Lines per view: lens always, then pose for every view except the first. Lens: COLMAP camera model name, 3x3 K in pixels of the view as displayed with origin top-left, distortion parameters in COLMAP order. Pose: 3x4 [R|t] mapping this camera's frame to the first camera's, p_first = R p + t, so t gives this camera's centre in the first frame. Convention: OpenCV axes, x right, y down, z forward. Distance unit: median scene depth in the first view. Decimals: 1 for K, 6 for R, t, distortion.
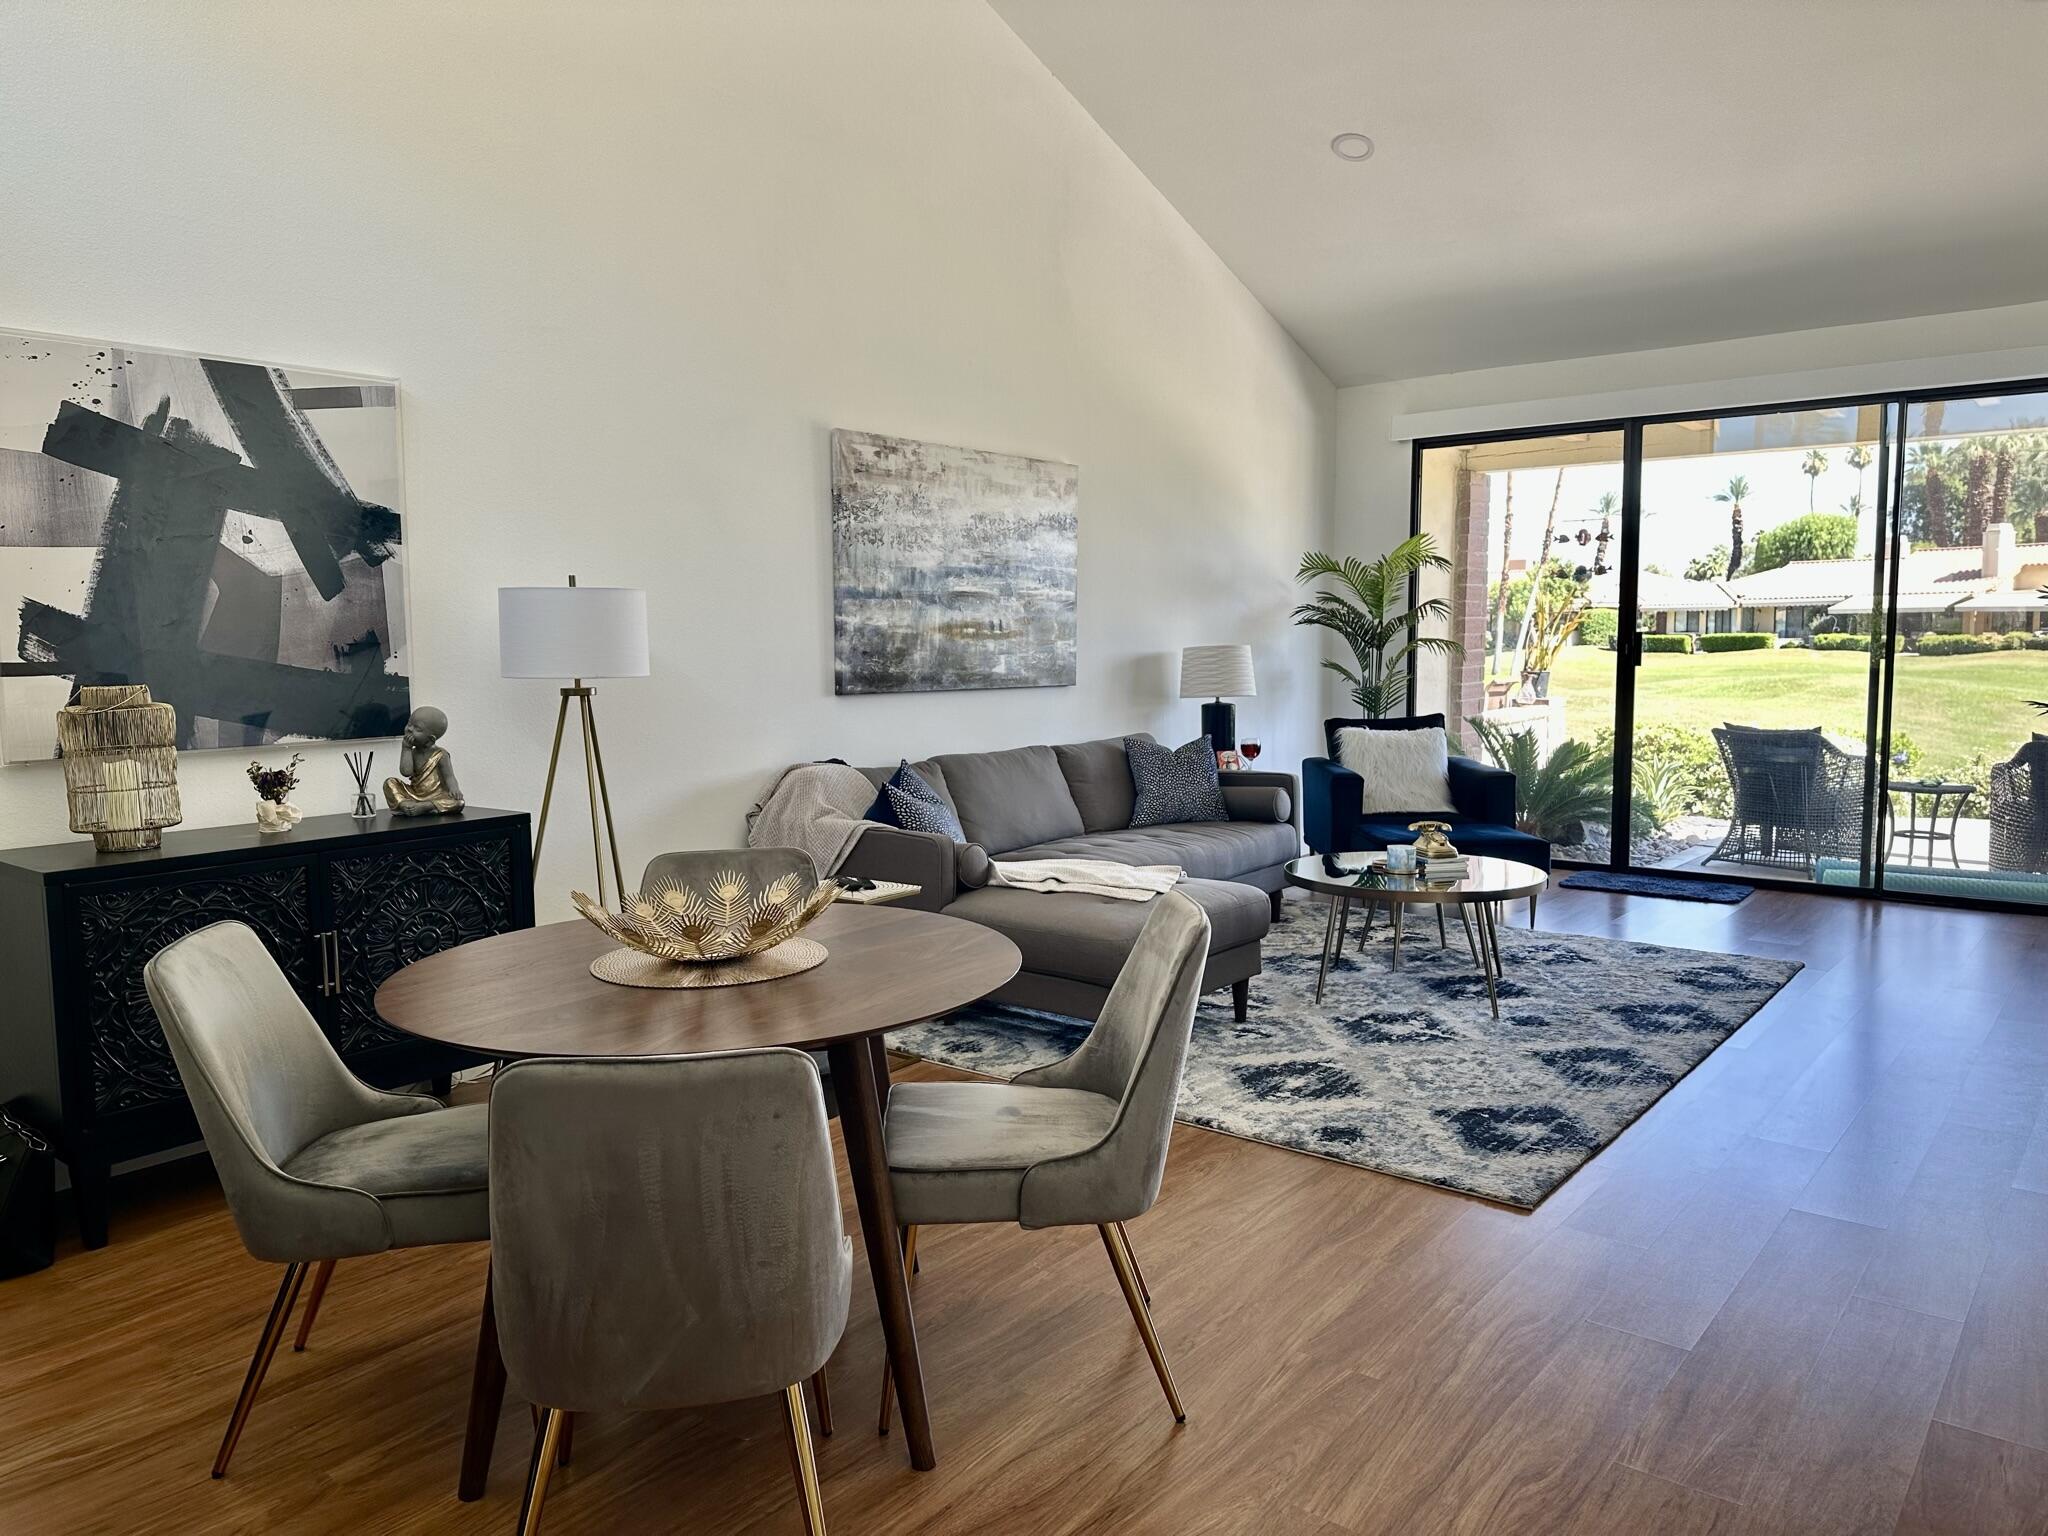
lens RADIAL K [[1436.6, 0, 1017.2], [0, 1436.6, 773.9], [0, 0, 1]] dist [0.059248, -0.003678]
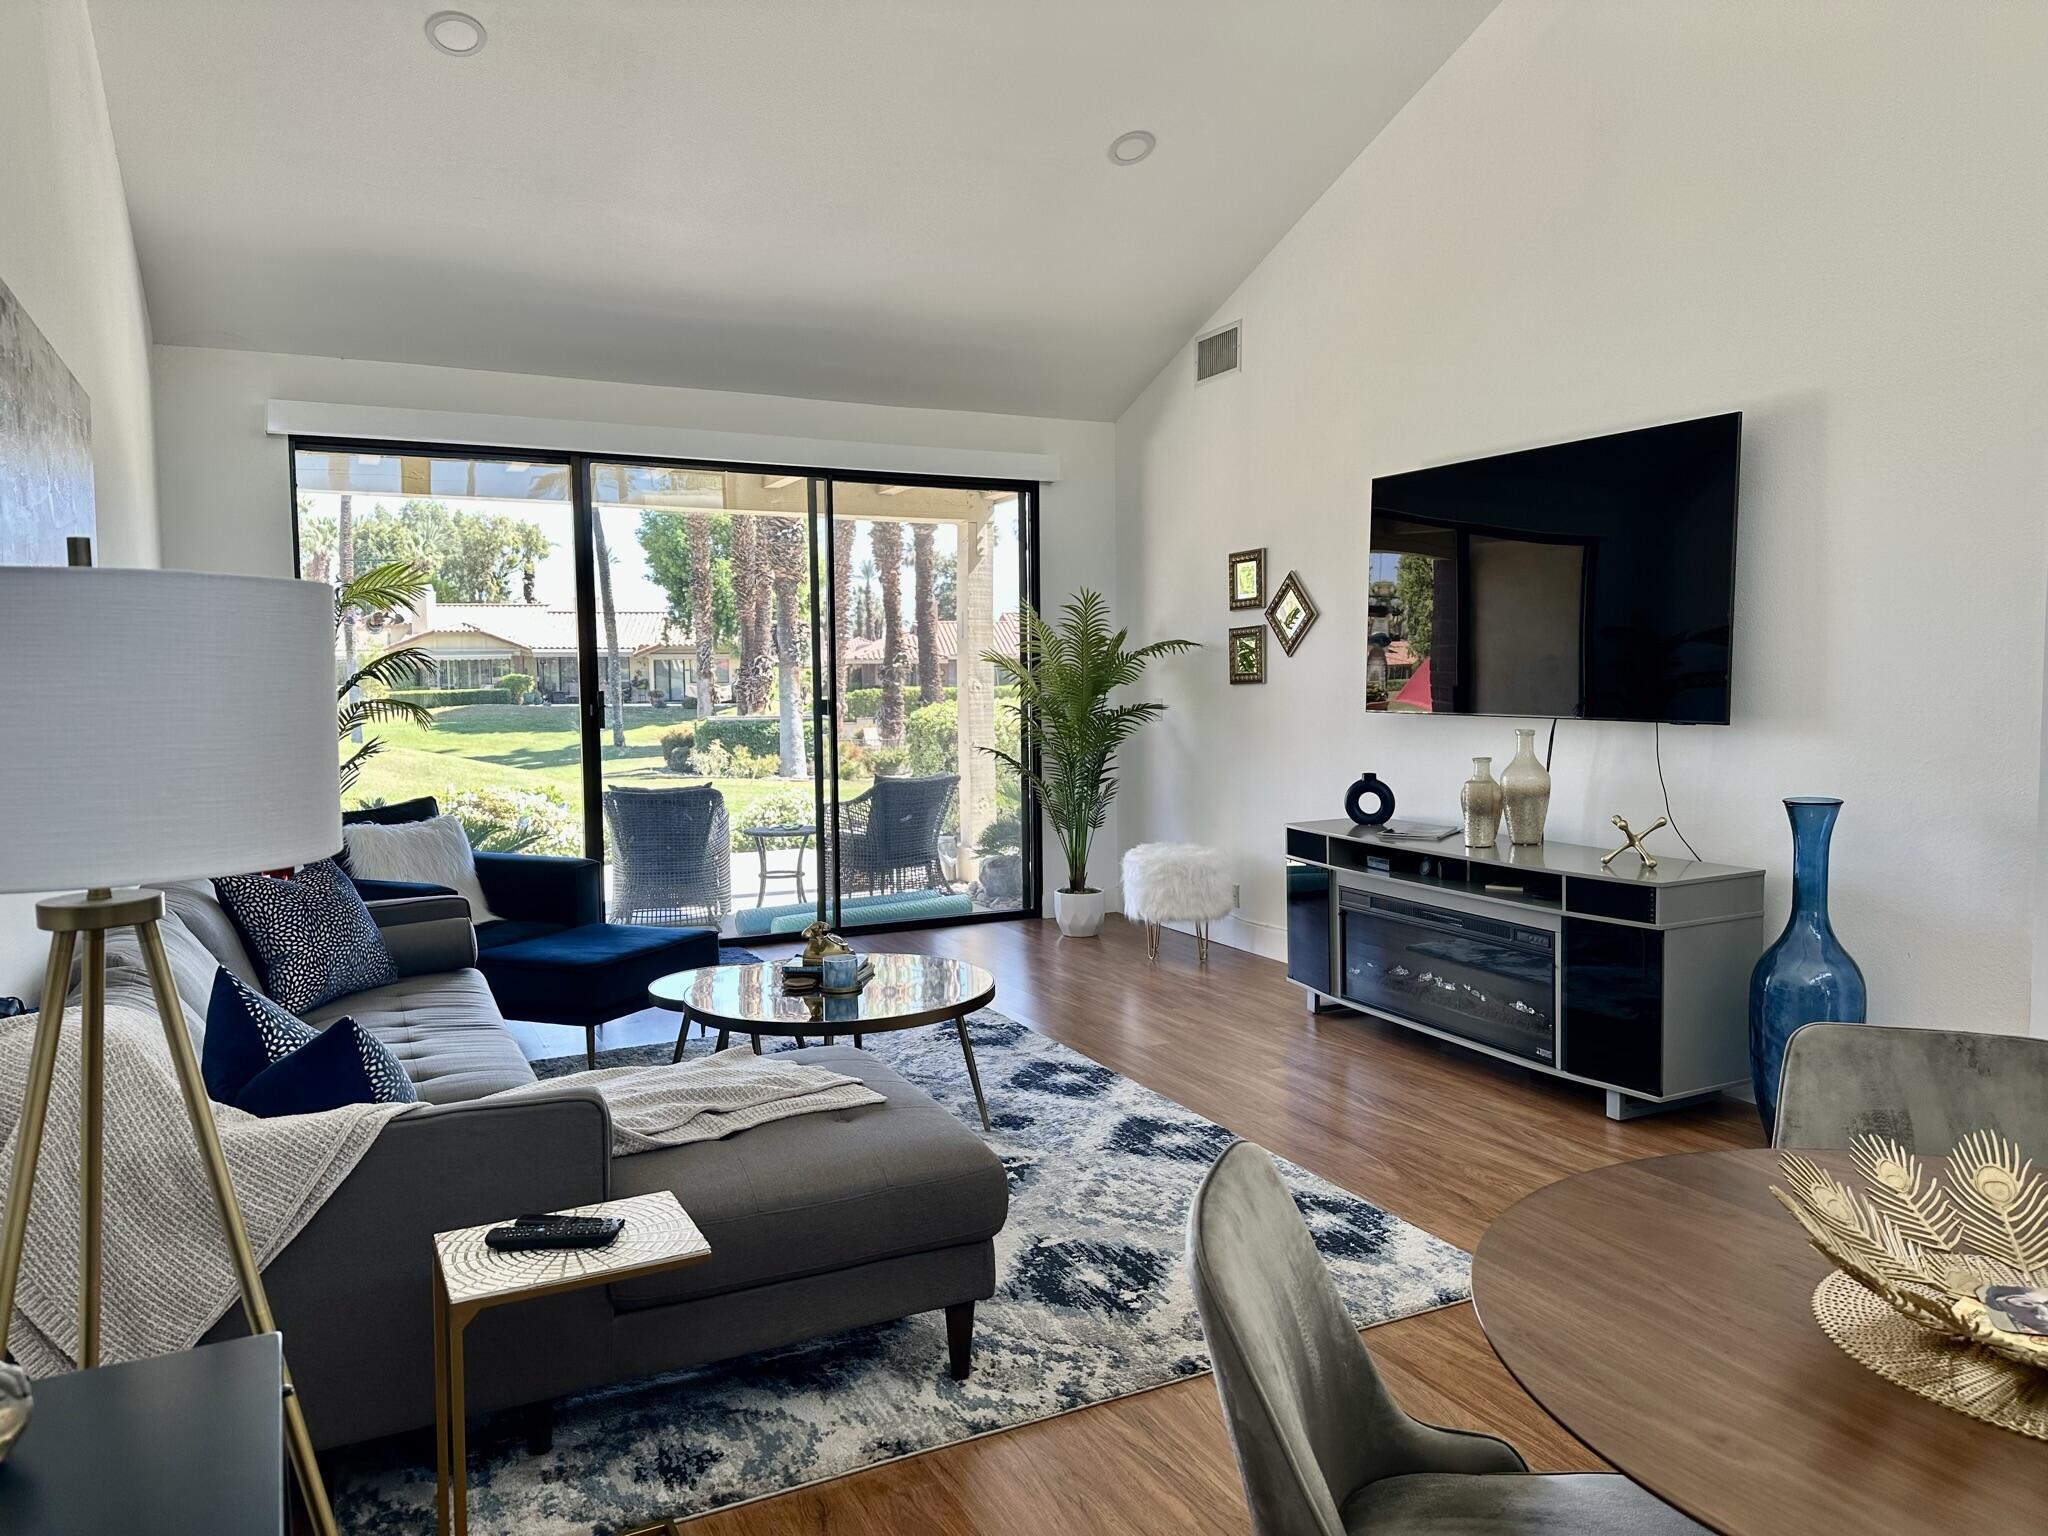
lens RADIAL K [[1436.6, 0, 1027.6], [0, 1436.6, 761.5], [0, 0, 1]] dist [0.059248, -0.003678]
pose [[0.417784, -0.057857, 0.906702, -0.471455], [0.097524, 0.995060, 0.018559, -0.072415], [-0.903297, 0.080672, 0.421362, 0.634767]]
